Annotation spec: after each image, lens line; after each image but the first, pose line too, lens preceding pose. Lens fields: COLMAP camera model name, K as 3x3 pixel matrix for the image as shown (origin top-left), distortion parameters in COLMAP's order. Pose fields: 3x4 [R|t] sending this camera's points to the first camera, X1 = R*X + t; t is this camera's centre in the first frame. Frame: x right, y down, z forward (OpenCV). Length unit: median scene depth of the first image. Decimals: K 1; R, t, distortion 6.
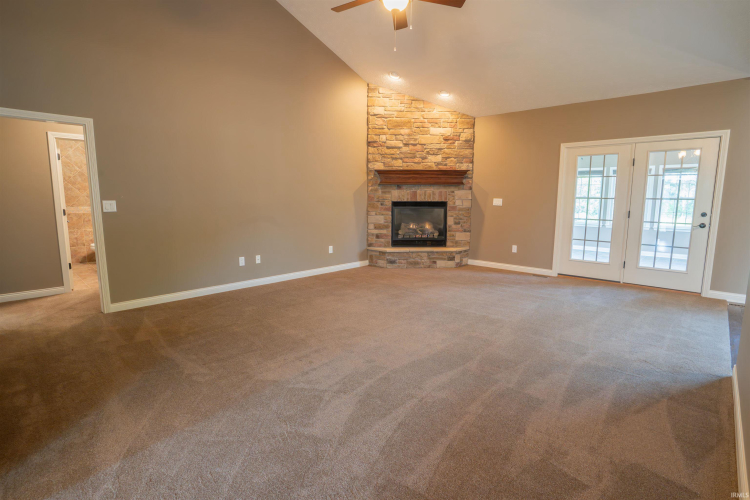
lens RADIAL K [[370.7, 0, 375.0], [0, 370.7, 250.0], [0, 0, 1]] dist [-0.004199, -0.000002]
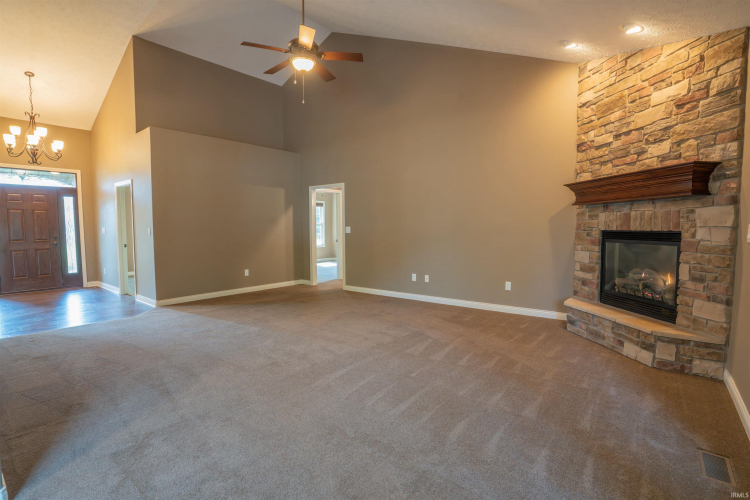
lens RADIAL K [[347.4, 0, 398.3], [0, 347.4, 252.0], [0, 0, 1]] dist [0.002193, 0.000725]
pose [[0.180062, 0.069546, -0.981194, 0.583006], [-0.139838, 0.989176, 0.044449, -0.074628], [0.973665, 0.129205, 0.187838, 0.571494]]
